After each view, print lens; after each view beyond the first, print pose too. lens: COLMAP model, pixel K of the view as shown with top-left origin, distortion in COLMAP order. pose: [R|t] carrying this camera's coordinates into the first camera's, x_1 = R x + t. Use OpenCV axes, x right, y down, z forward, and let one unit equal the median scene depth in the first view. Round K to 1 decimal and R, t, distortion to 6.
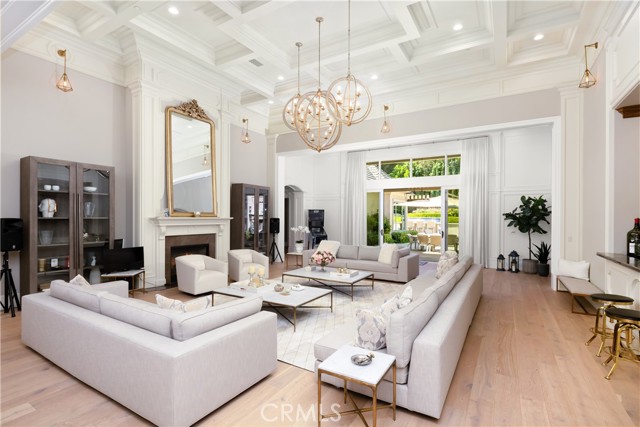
lens RADIAL K [[311.7, 0, 318.8], [0, 311.7, 216.7], [0, 0, 1]] dist [-0.011253, -0.000620]
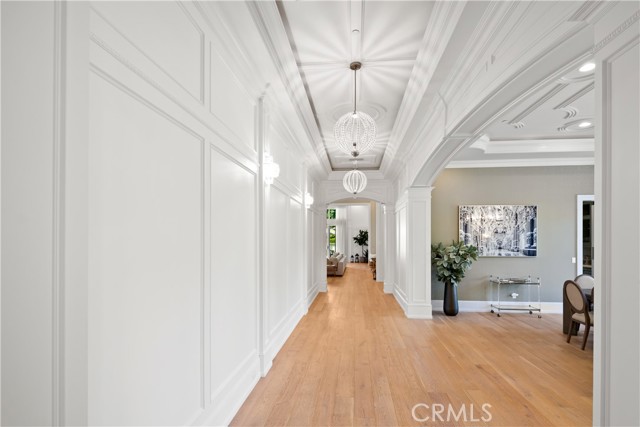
lens RADIAL K [[311.7, 0, 314.8], [0, 311.7, 239.1], [0, 0, 1]] dist [-0.011253, -0.000620]
pose [[0.920660, -0.000535, 0.390365, -0.595276], [-0.000086, 0.999999, 0.001573, -0.001760], [-0.390365, -0.001482, 0.920659, -1.063683]]
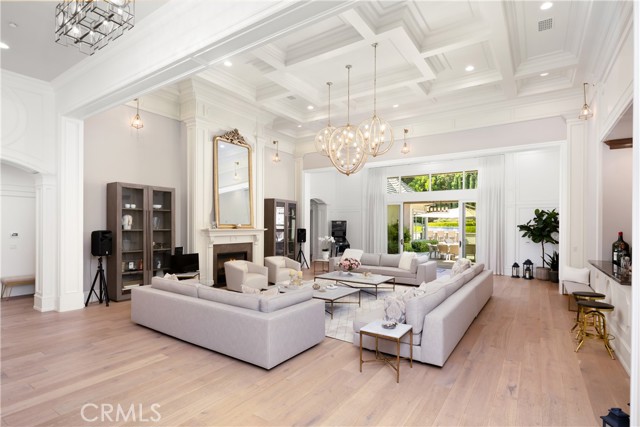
lens RADIAL K [[311.7, 0, 288.5], [0, 311.7, 230.9], [0, 0, 1]] dist [-0.011253, -0.000620]
pose [[0.989078, -0.002221, -0.147377, -0.043233], [0.004836, 0.999837, 0.017389, -0.013548], [0.147314, -0.017912, 0.988928, -0.199812]]
